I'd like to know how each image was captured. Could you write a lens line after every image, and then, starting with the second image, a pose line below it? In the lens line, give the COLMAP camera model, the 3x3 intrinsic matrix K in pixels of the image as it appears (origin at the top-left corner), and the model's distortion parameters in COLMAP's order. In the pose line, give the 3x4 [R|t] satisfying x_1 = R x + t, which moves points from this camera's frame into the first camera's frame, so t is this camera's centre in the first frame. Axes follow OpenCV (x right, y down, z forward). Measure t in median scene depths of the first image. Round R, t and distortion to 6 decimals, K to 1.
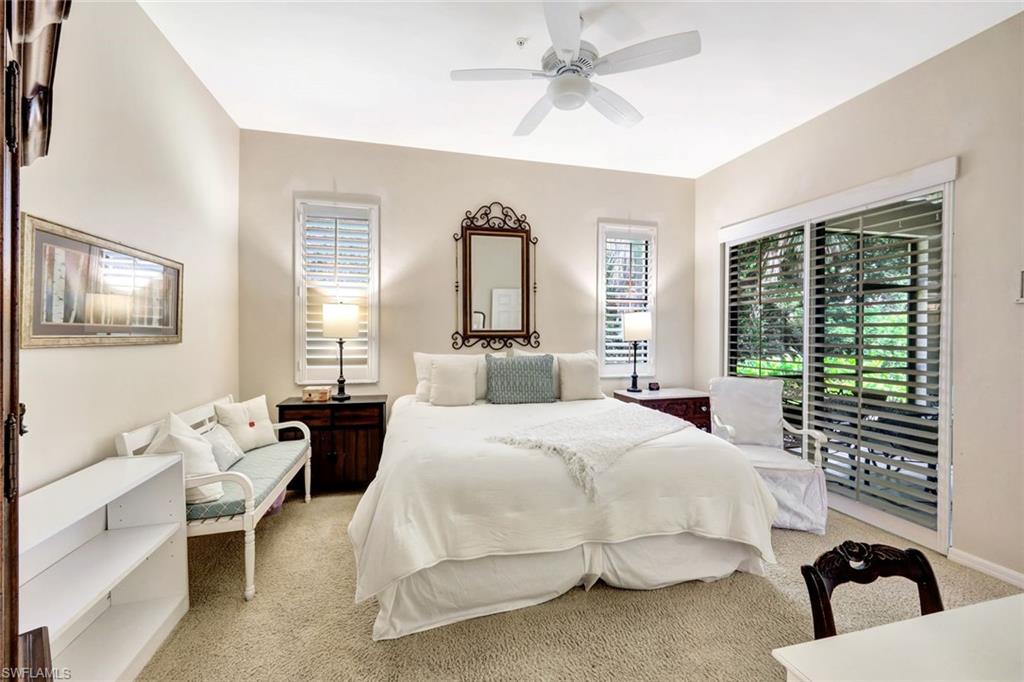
lens RADIAL K [[416.4, 0, 511.0], [0, 416.4, 331.0], [0, 0, 1]] dist [-0.000747, -0.000034]
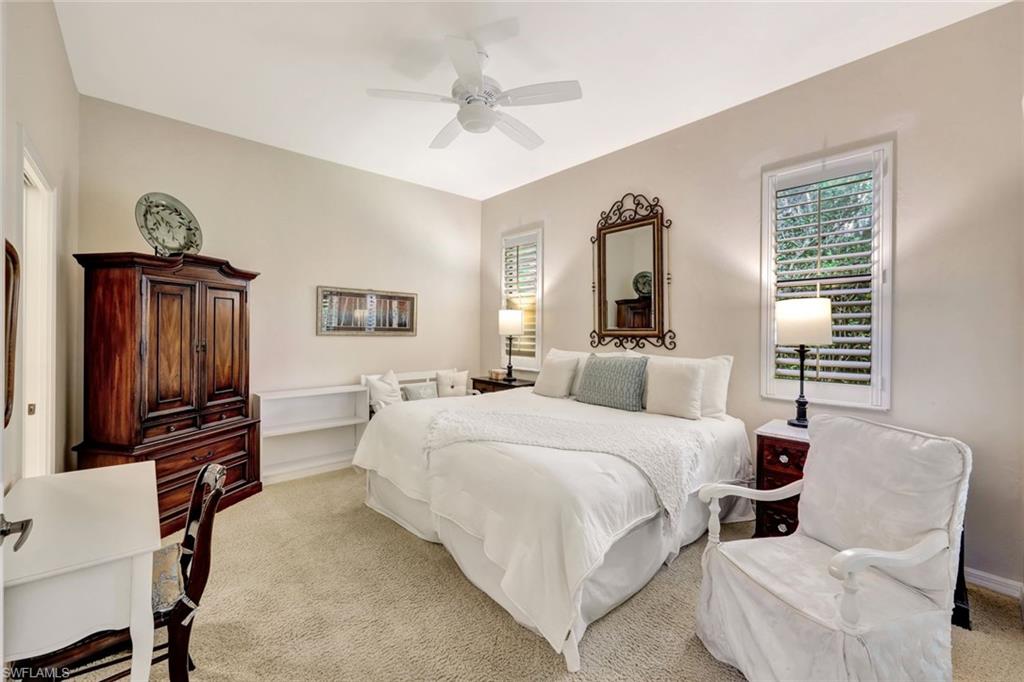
lens RADIAL K [[416.4, 0, 511.0], [0, 416.4, 331.0], [0, 0, 1]] dist [-0.000747, -0.000034]
pose [[0.455153, -0.001596, -0.890412, 0.687852], [-0.004400, 0.999982, -0.004041, 0.007607], [0.890402, 0.005757, 0.455138, 0.336547]]
